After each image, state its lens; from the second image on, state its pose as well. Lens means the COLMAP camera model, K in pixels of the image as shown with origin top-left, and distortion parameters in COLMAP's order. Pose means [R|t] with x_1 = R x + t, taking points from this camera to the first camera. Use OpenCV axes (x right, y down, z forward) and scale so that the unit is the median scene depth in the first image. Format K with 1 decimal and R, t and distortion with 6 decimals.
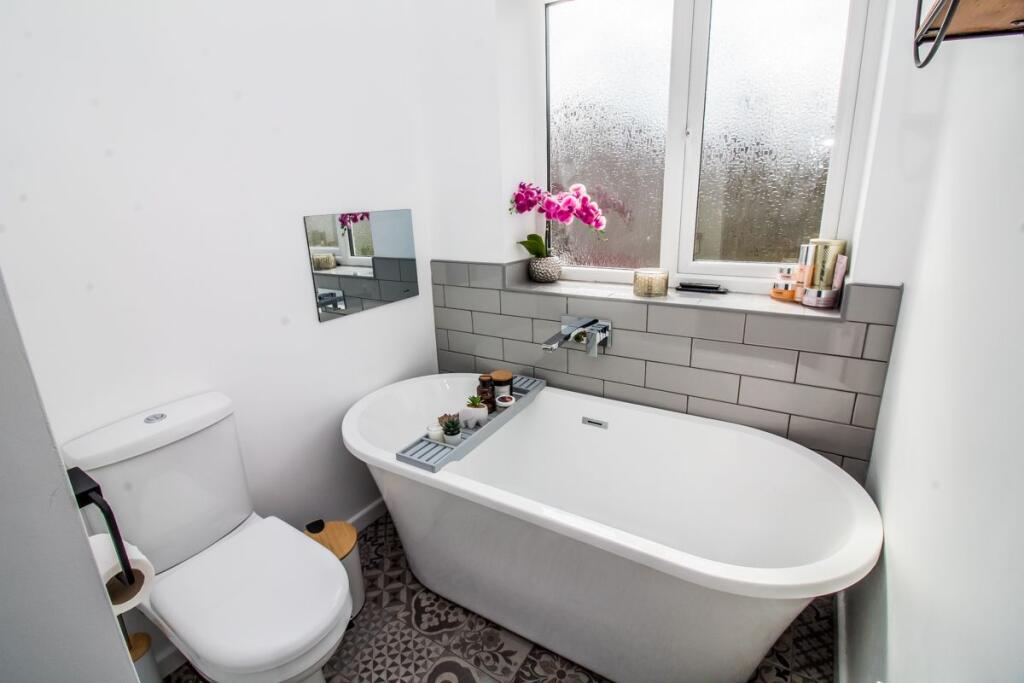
lens RADIAL K [[469.8, 0, 509.6], [0, 469.8, 327.3], [0, 0, 1]] dist [0.002617, -0.013821]
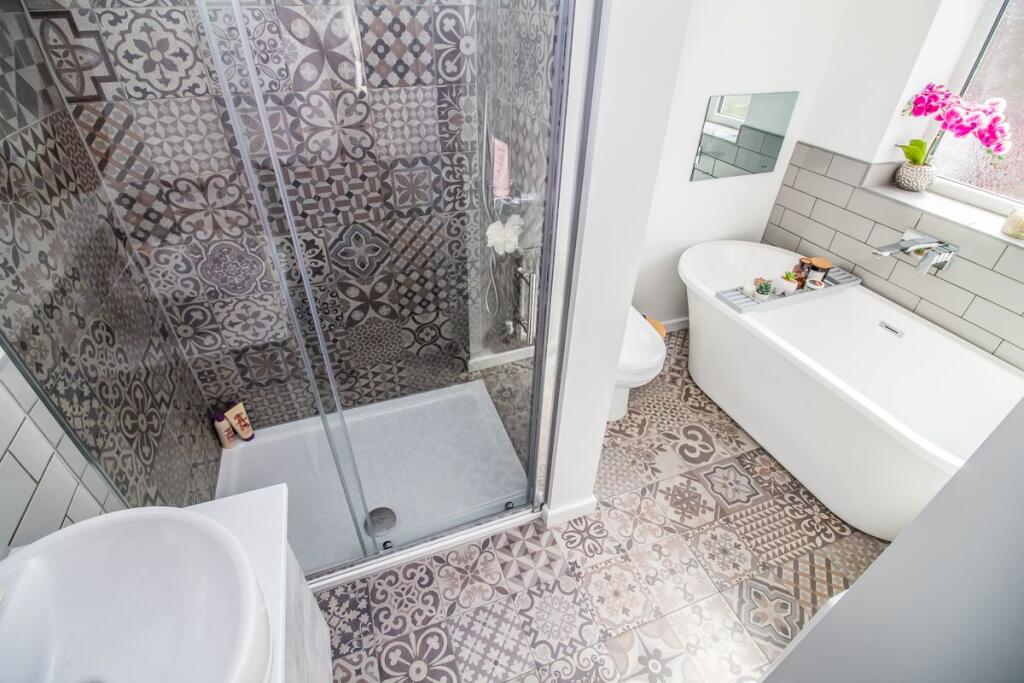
lens RADIAL K [[469.8, 0, 509.6], [0, 469.8, 327.3], [0, 0, 1]] dist [0.002617, -0.013821]
pose [[0.793906, 0.390969, -0.465678, -0.026451], [-0.209183, 0.894738, 0.394571, -0.054641], [0.570925, -0.215841, 0.792122, -0.418098]]
